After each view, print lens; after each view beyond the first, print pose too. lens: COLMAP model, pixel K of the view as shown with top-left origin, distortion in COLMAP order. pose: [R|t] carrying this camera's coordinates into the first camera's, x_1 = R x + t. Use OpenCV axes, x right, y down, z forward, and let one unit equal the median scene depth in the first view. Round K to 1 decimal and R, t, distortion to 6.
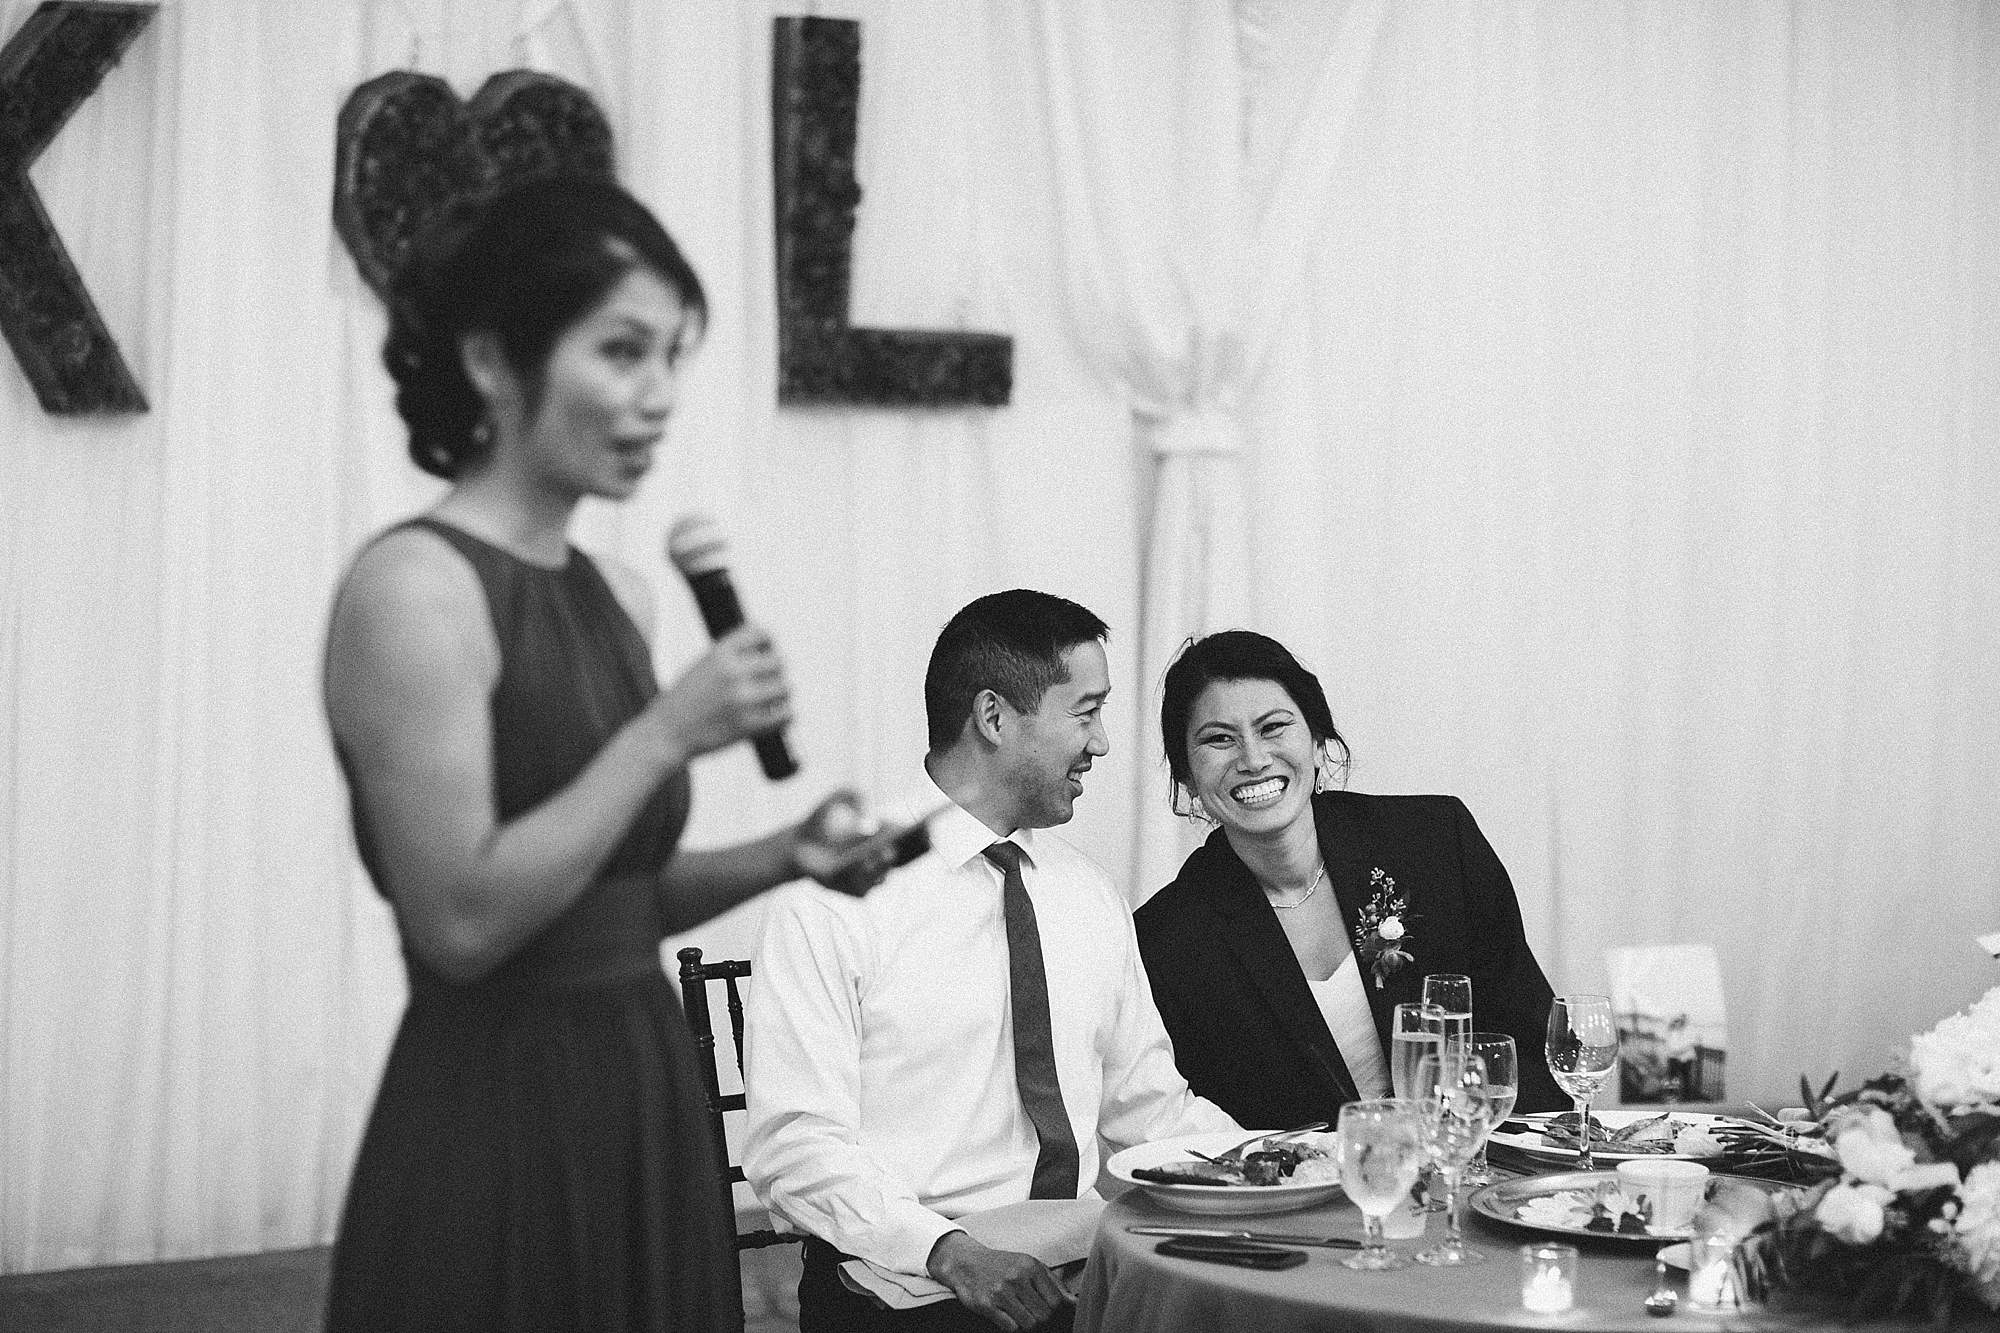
lens RADIAL K [[5257.5, 0, 1005.2], [0, 5257.5, 667.4], [0, 0, 1]] dist [-0.041610, 0.000000]
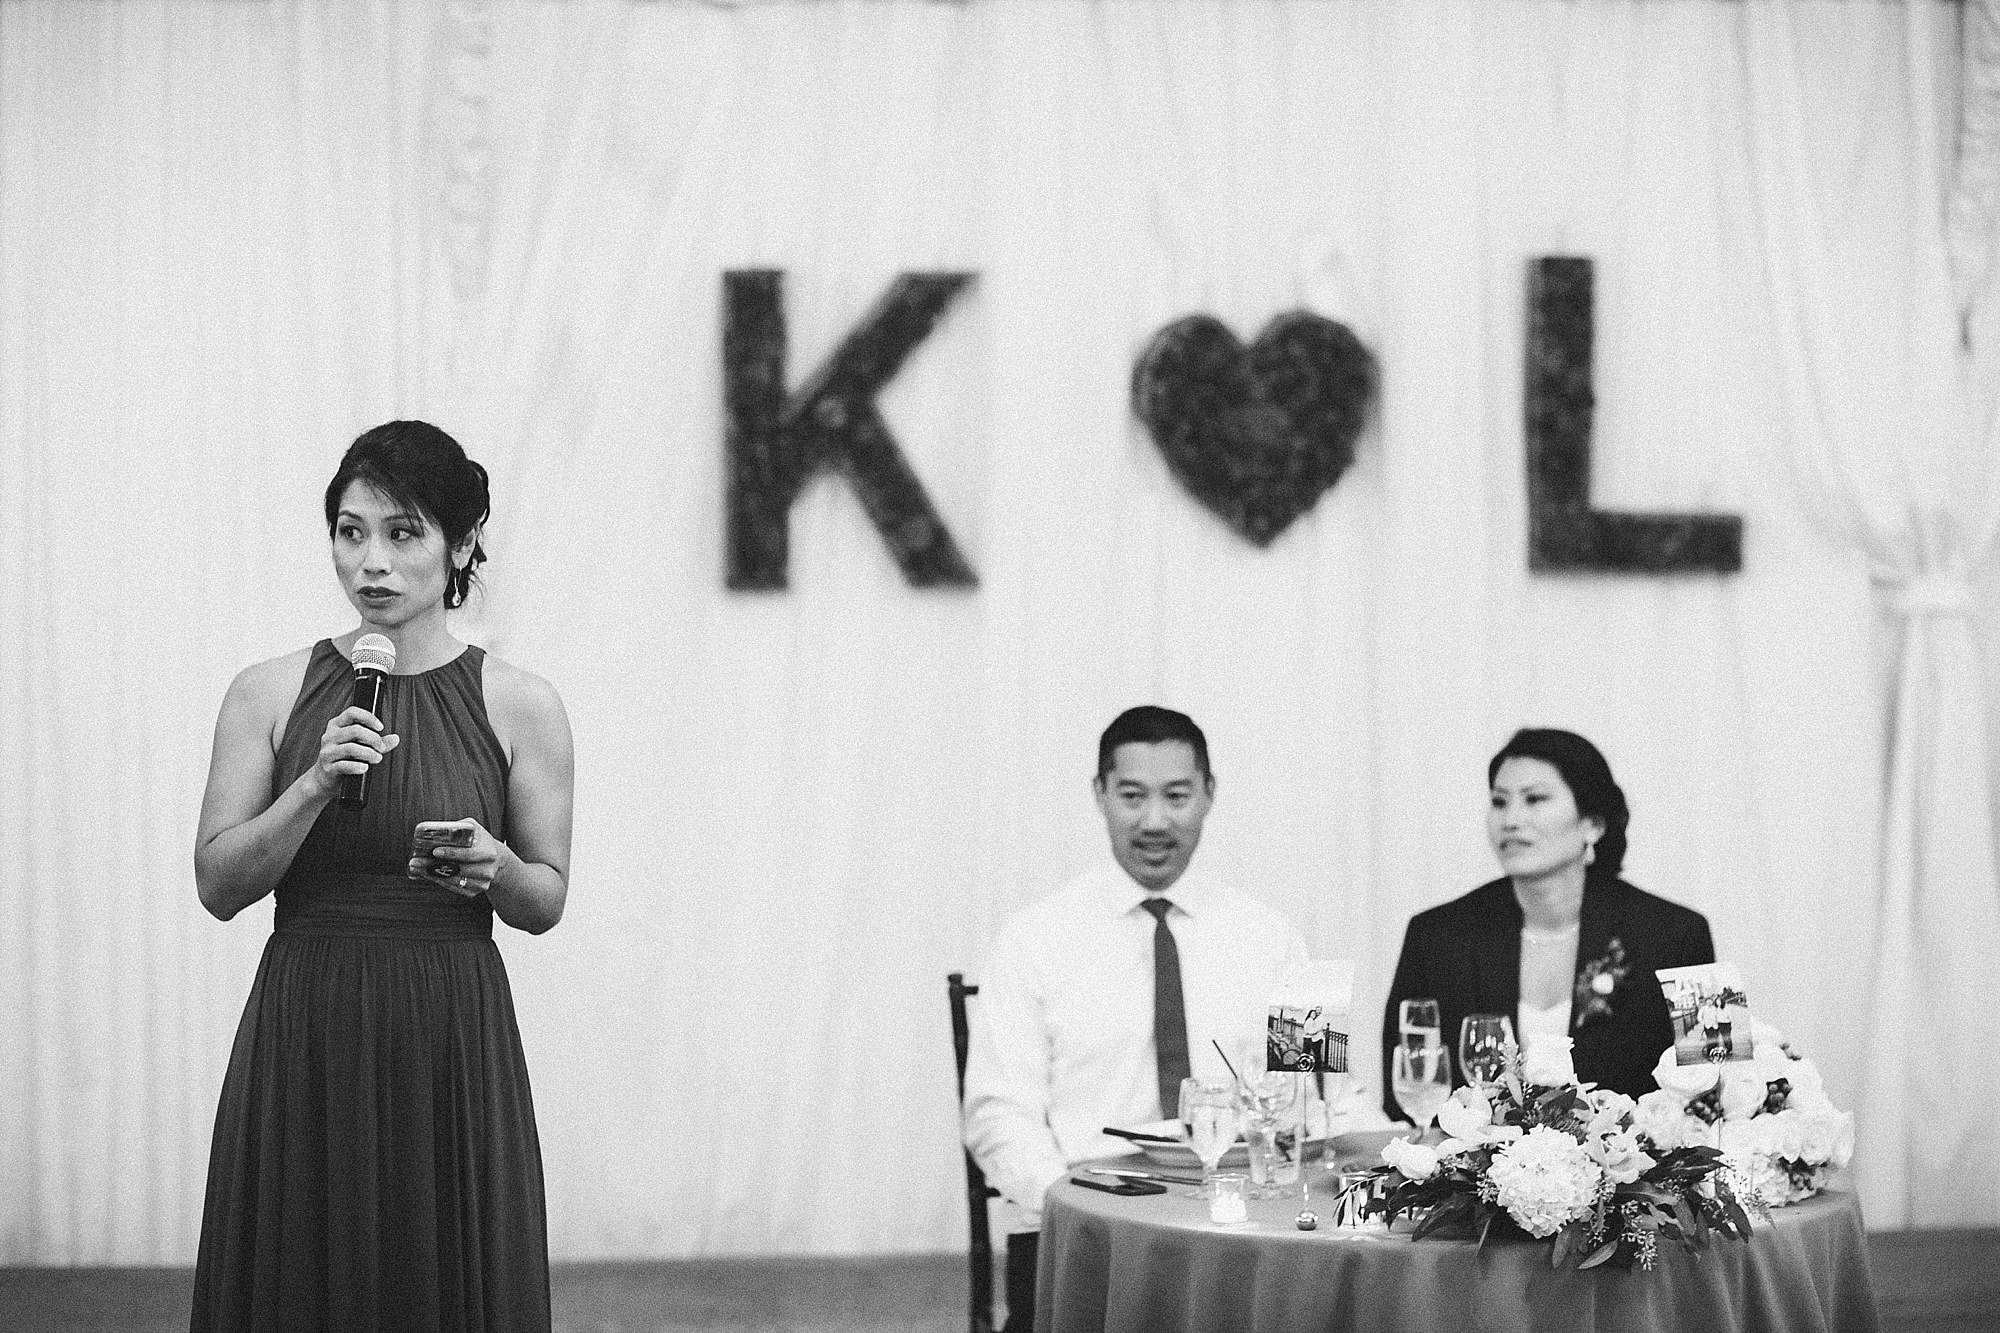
lens RADIAL K [[5257.5, 0, 999.2], [0, 5257.5, 662.0], [0, 0, 1]] dist [-0.041610, 0.000000]
pose [[0.910232, -0.004941, -0.414069, 0.362775], [-0.010433, 0.999338, -0.034859, 0.014579], [0.413967, 0.036050, 0.909578, -0.163366]]
